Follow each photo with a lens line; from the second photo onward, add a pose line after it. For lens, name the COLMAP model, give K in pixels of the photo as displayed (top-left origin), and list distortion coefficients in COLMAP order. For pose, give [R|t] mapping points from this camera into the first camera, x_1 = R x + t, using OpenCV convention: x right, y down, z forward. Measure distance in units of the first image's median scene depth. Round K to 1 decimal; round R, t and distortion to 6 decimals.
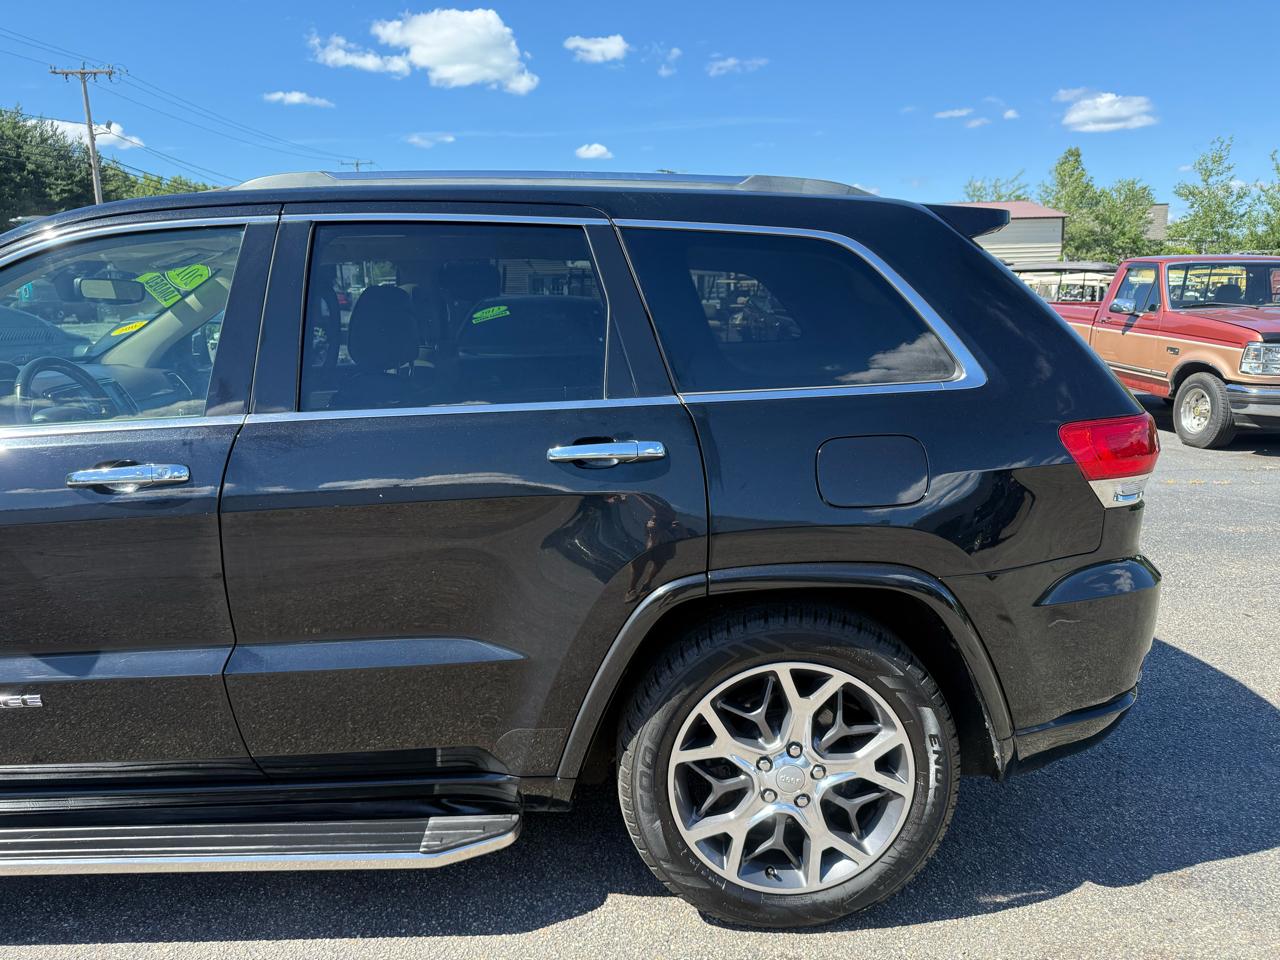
lens RADIAL K [[907.6, 0, 654.2], [0, 907.6, 490.4], [0, 0, 1]] dist [0.017920, -0.029258]
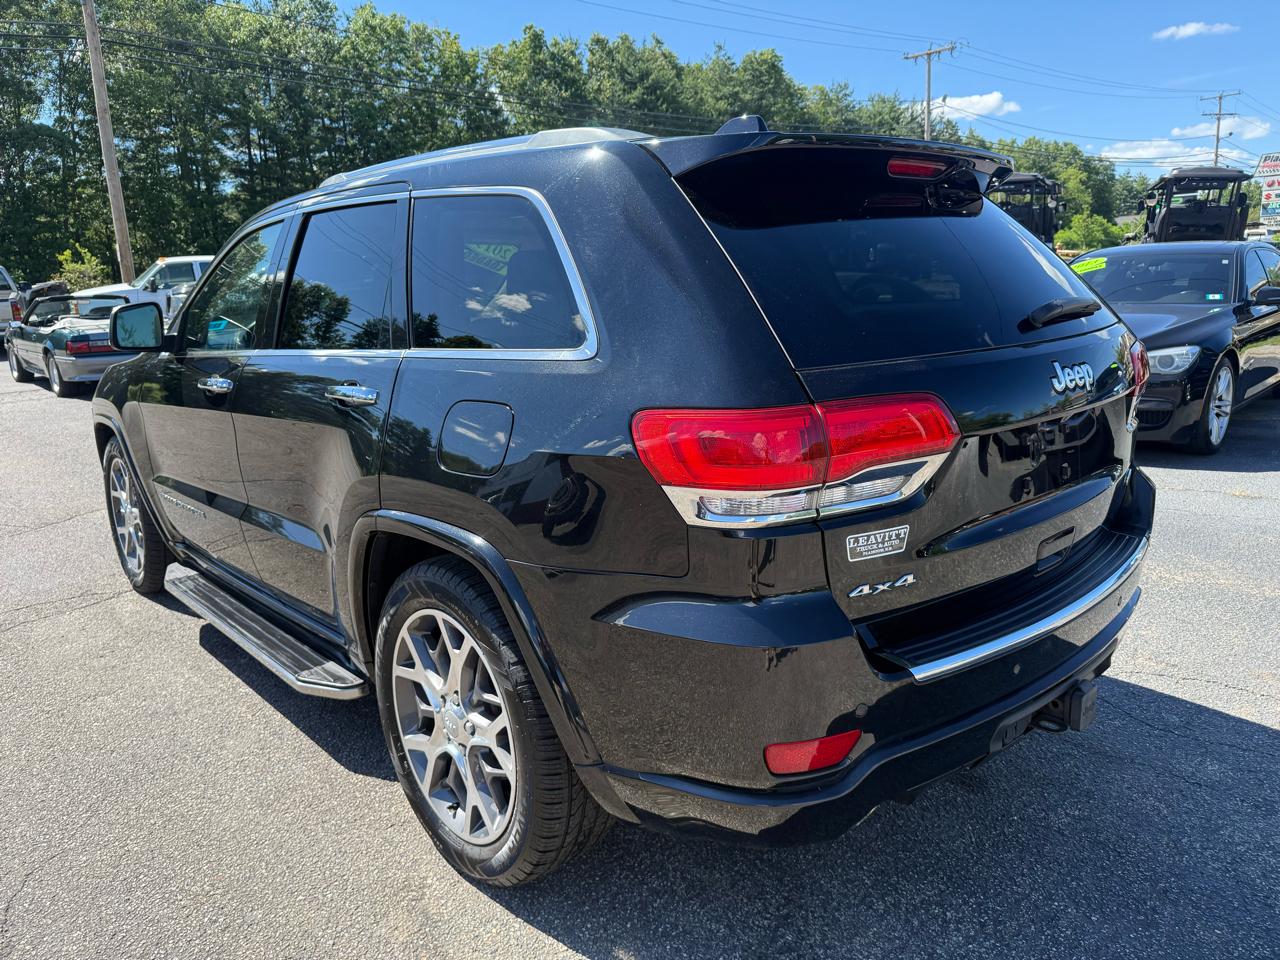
lens RADIAL K [[907.6, 0, 632.9], [0, 907.6, 499.5], [0, 0, 1]] dist [0.017920, -0.029258]
pose [[0.643951, 0.164078, -0.747265, 0.904985], [-0.124784, 0.986178, 0.109005, -0.067381], [0.754822, 0.023053, 0.655525, 0.416553]]
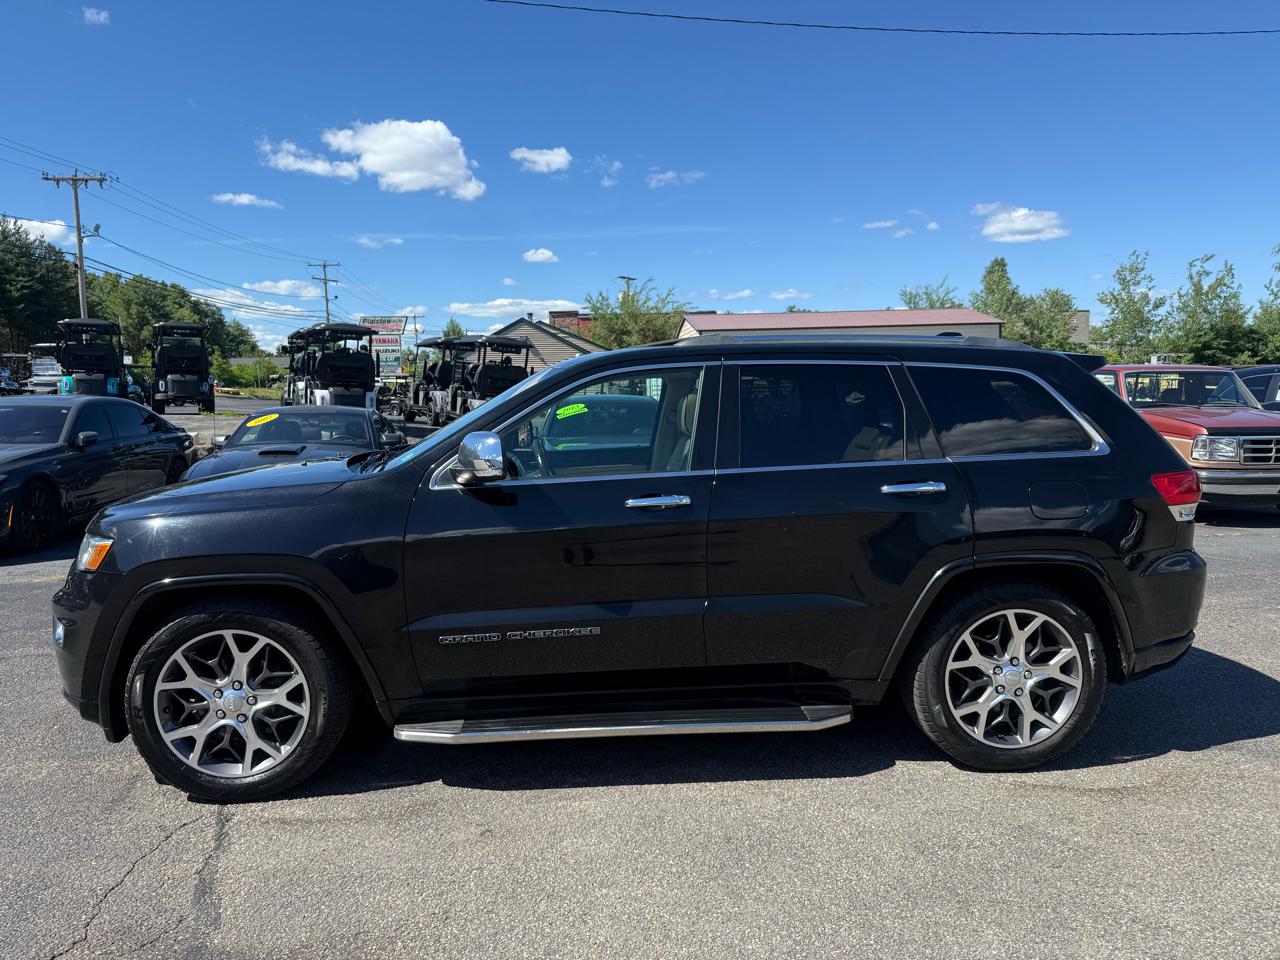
lens RADIAL K [[907.6, 0, 652.6], [0, 907.6, 481.1], [0, 0, 1]] dist [0.017920, -0.029258]
pose [[0.998172, -0.000915, 0.060437, -0.571079], [0.007747, 0.993575, -0.112908, 0.119207], [-0.059945, 0.113170, 0.991766, -0.645253]]
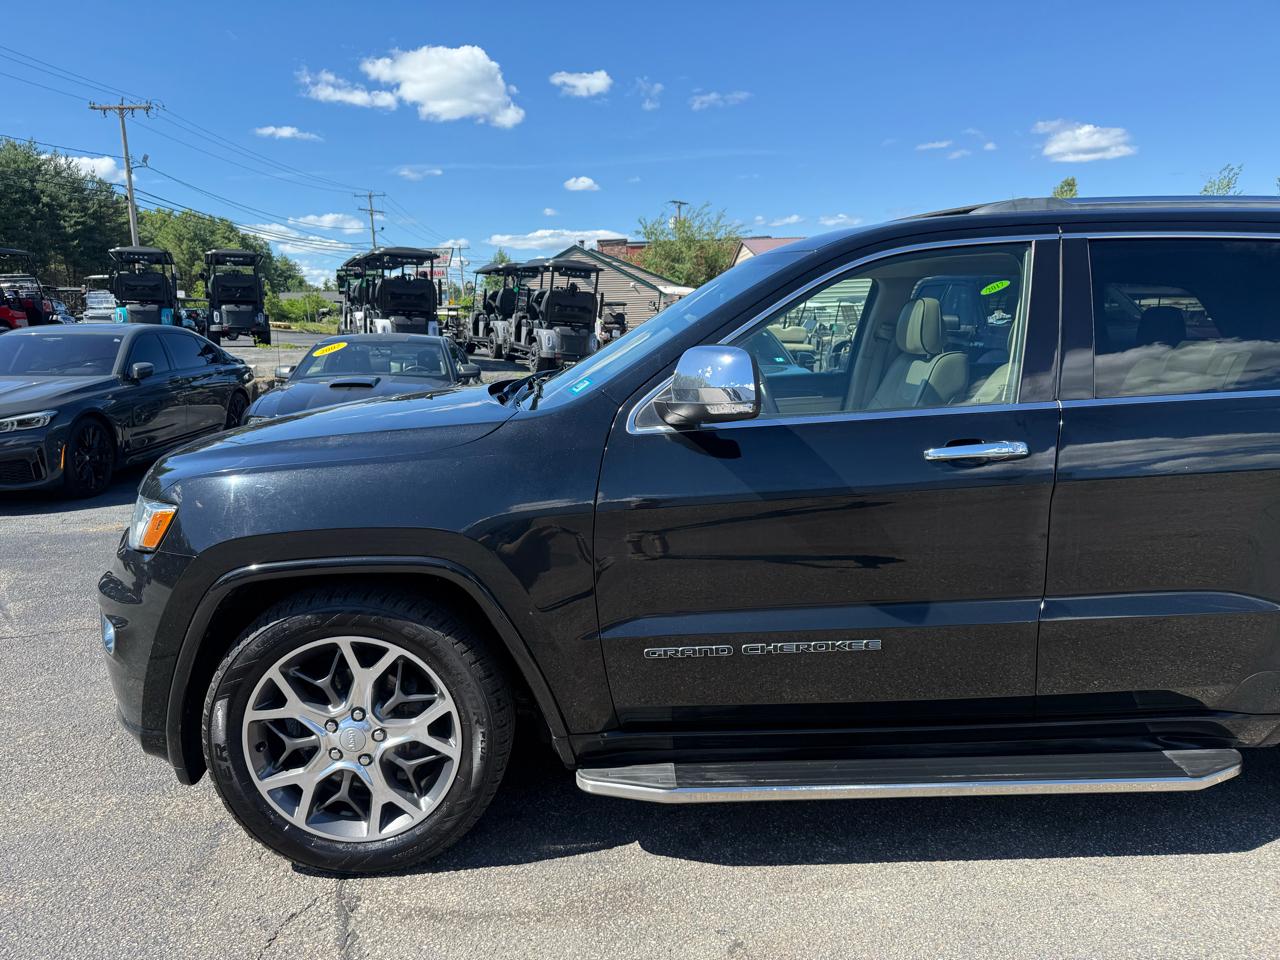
lens RADIAL K [[907.6, 0, 635.2], [0, 907.6, 486.1], [0, 0, 1]] dist [0.017920, -0.029258]
pose [[0.999987, -0.002189, -0.004558, -0.865708], [0.002026, 0.999374, -0.035328, 0.048439], [0.004632, 0.035318, 0.999365, -0.081620]]
